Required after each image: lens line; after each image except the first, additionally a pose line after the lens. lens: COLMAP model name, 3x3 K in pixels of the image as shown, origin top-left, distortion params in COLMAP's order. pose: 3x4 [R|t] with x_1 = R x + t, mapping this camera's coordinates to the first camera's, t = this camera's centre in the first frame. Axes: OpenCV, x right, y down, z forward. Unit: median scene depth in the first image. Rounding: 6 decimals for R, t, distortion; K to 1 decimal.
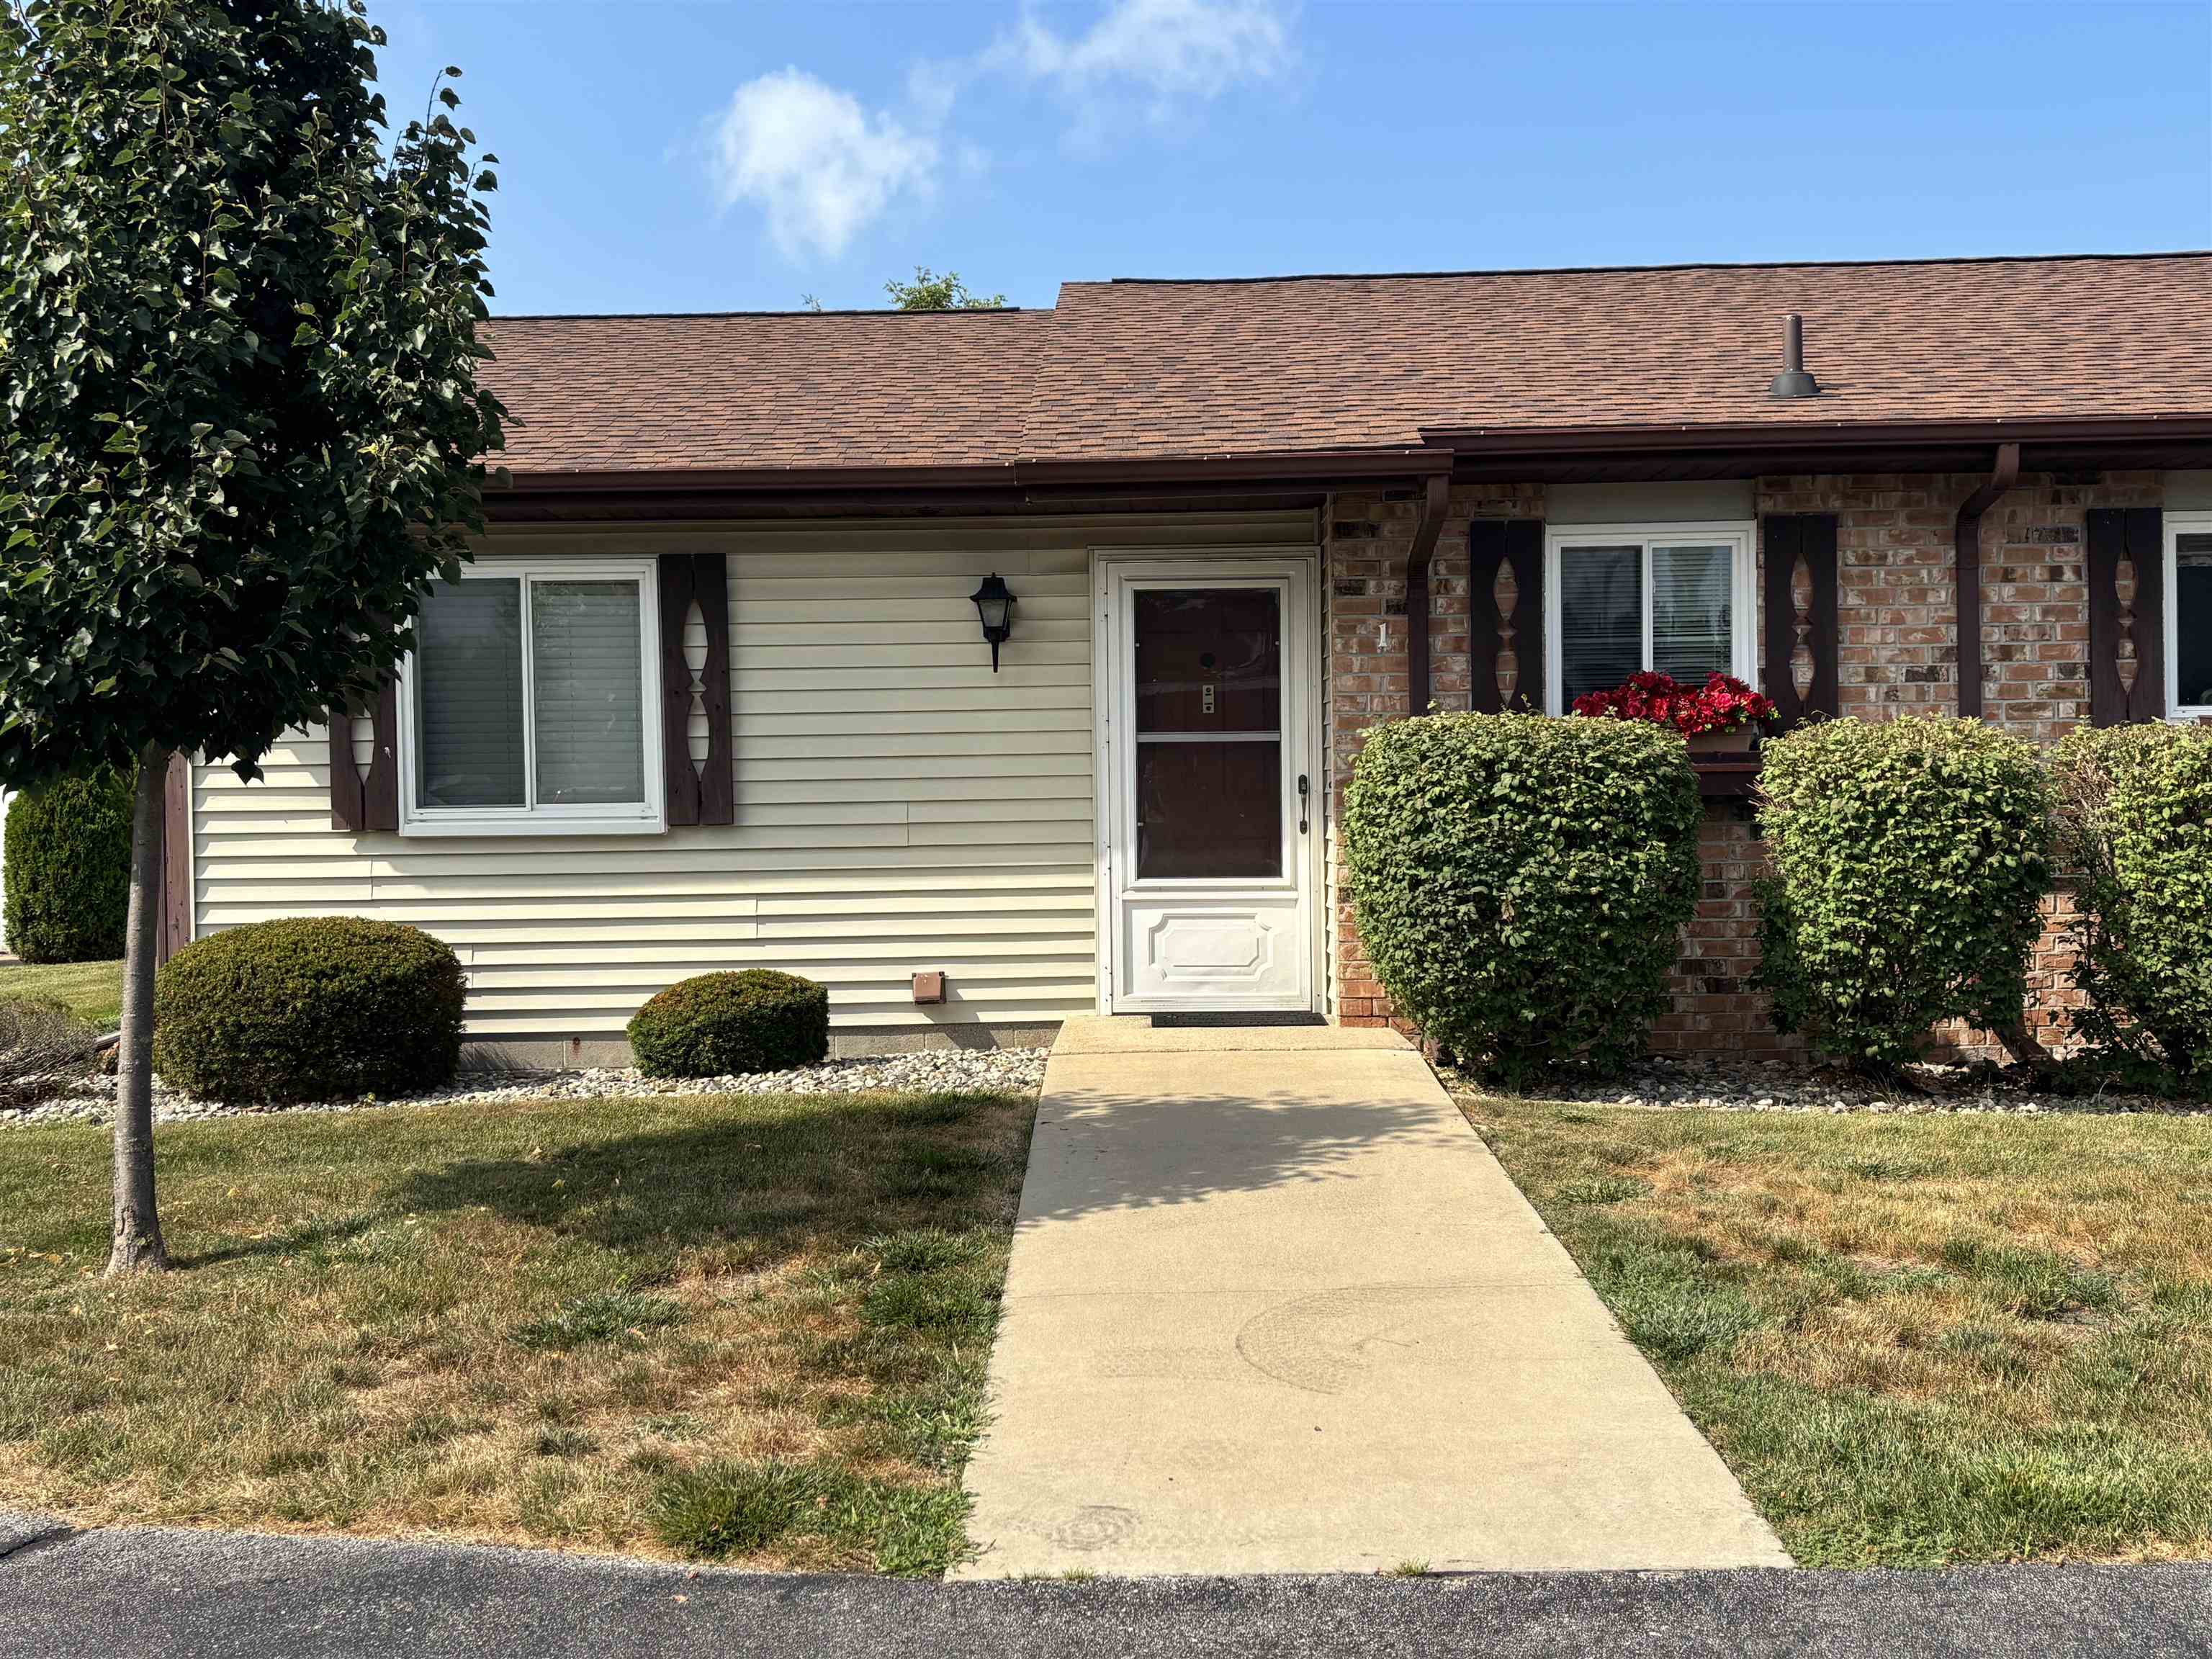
lens RADIAL K [[2279.6, 0, 1106.0], [0, 2279.6, 829.5], [0, 0, 1]] dist [0.086470, -0.200401]
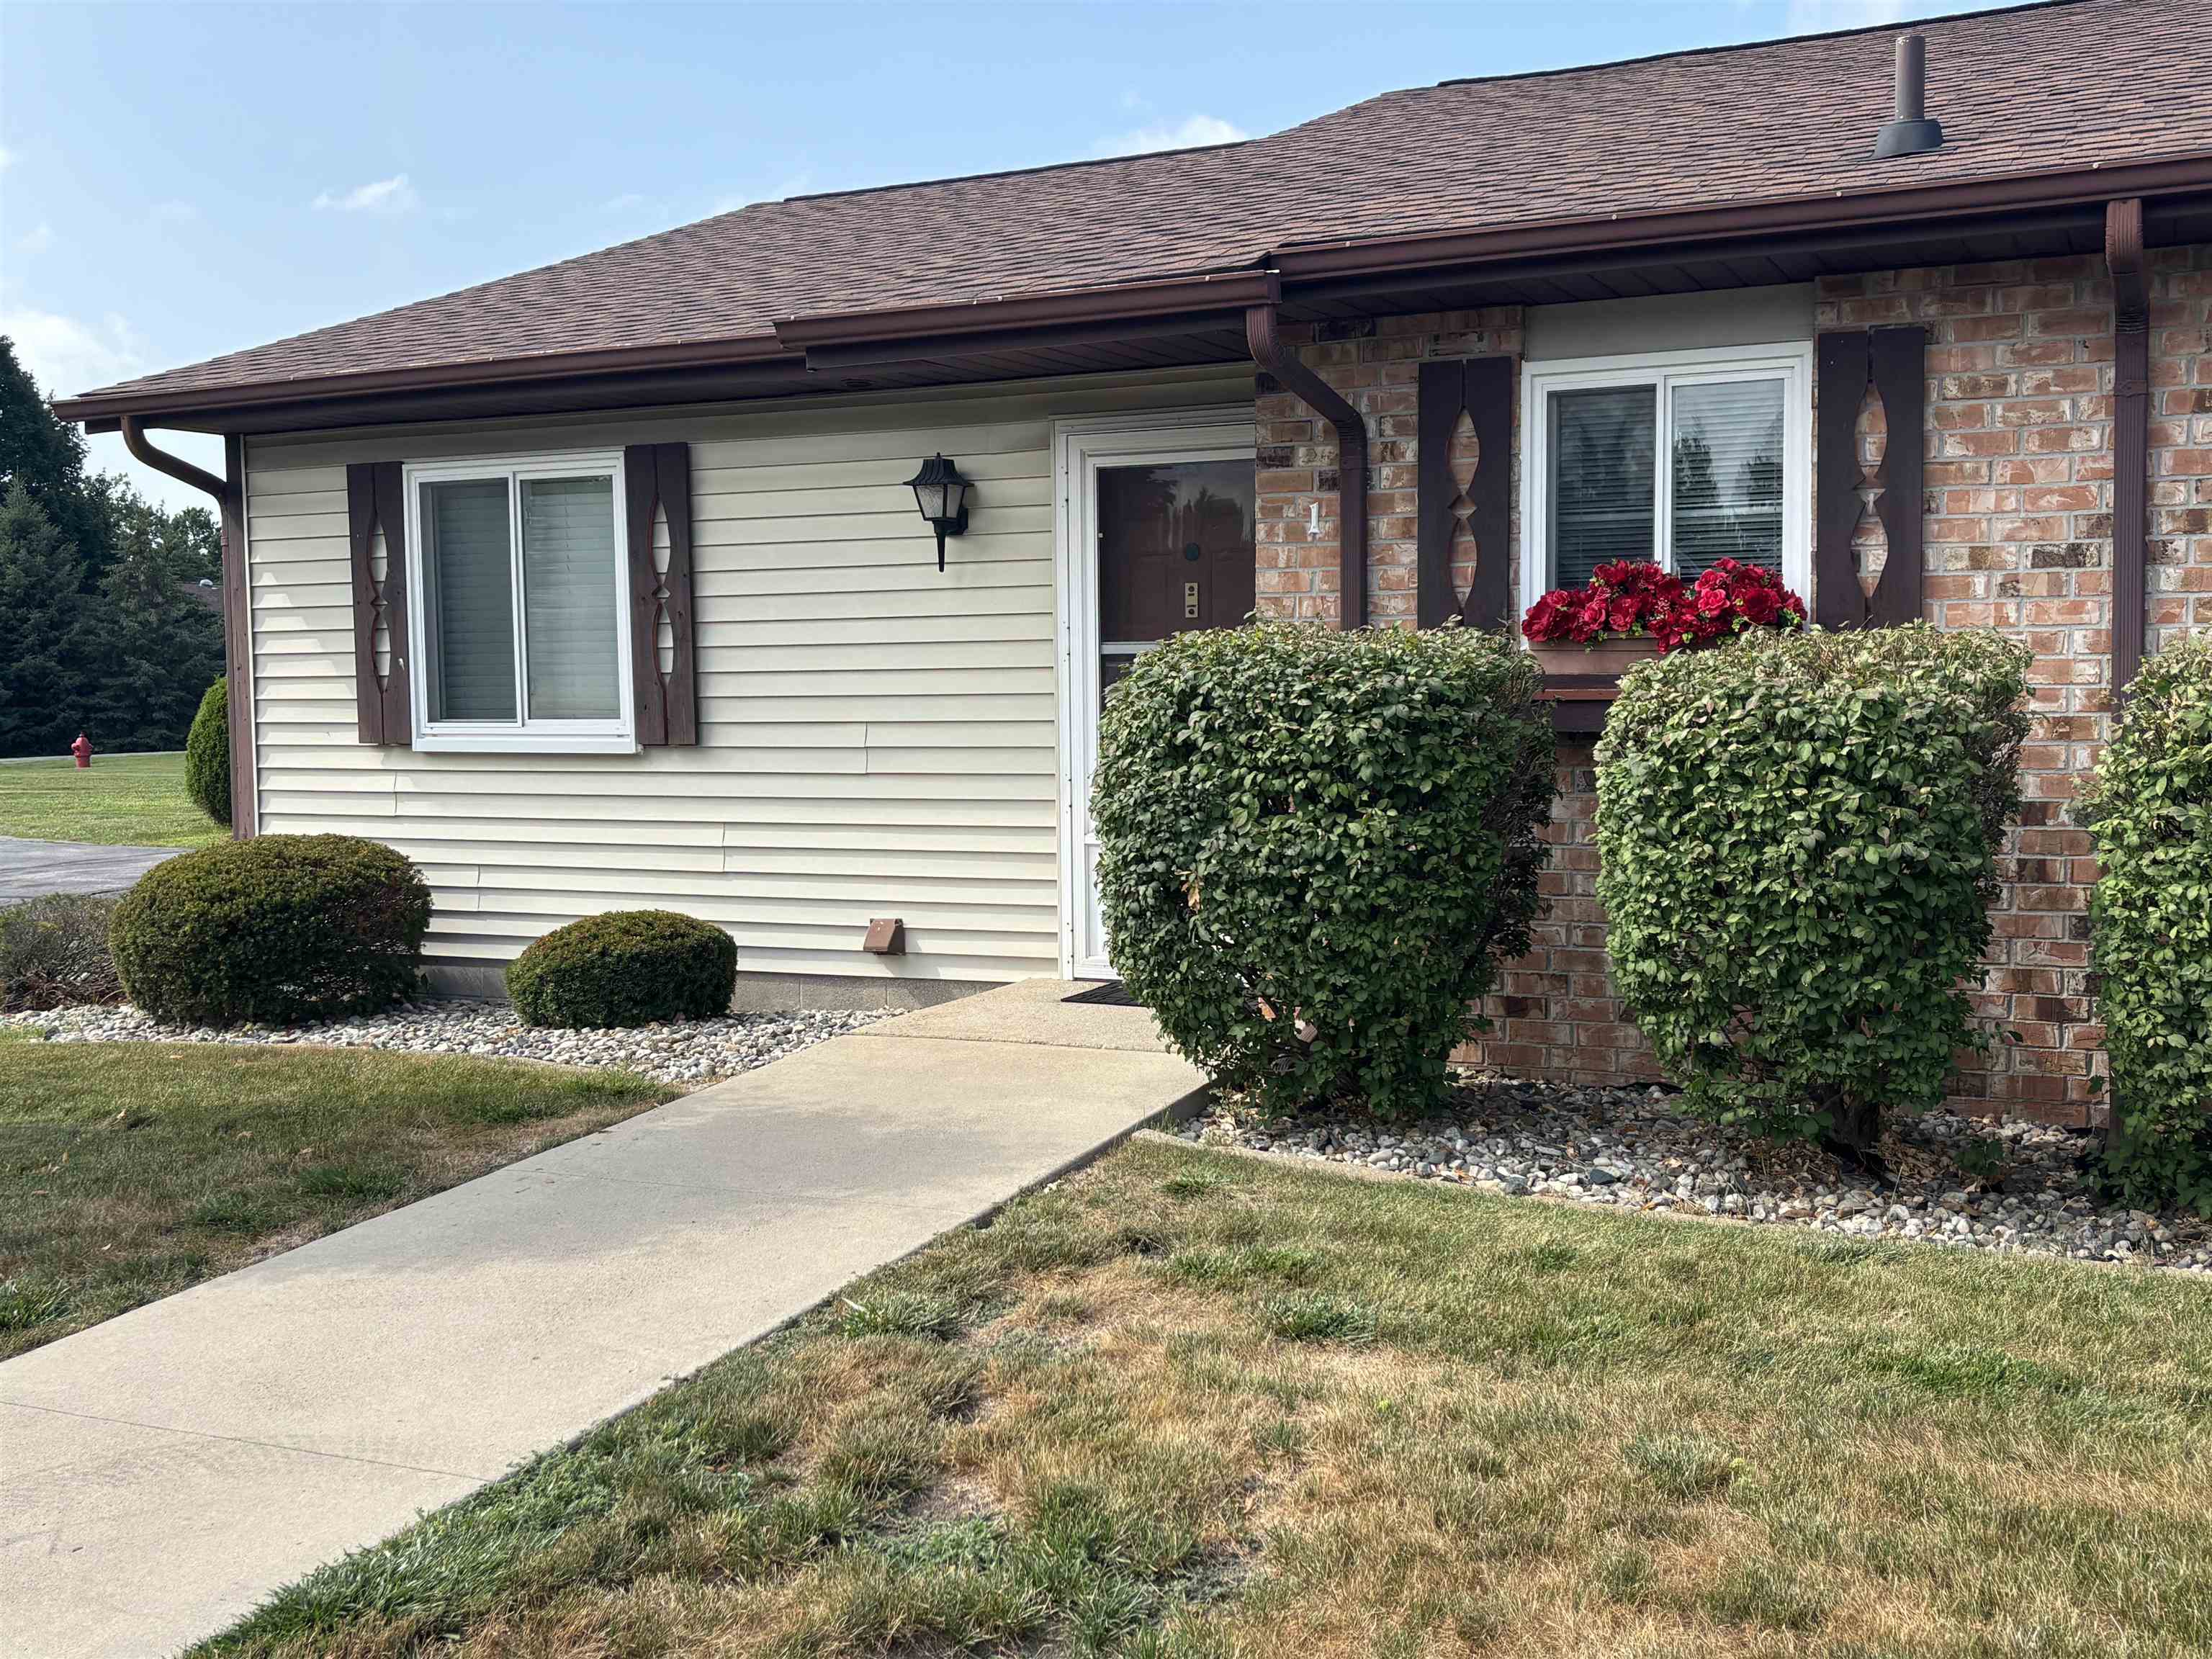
lens RADIAL K [[2279.6, 0, 1106.0], [0, 2279.6, 829.5], [0, 0, 1]] dist [0.086470, -0.200401]
pose [[0.908151, 0.031769, -0.417437, 0.385840], [-0.007829, 0.998231, 0.058937, -0.024875], [0.418571, -0.050255, 0.906793, 0.262919]]
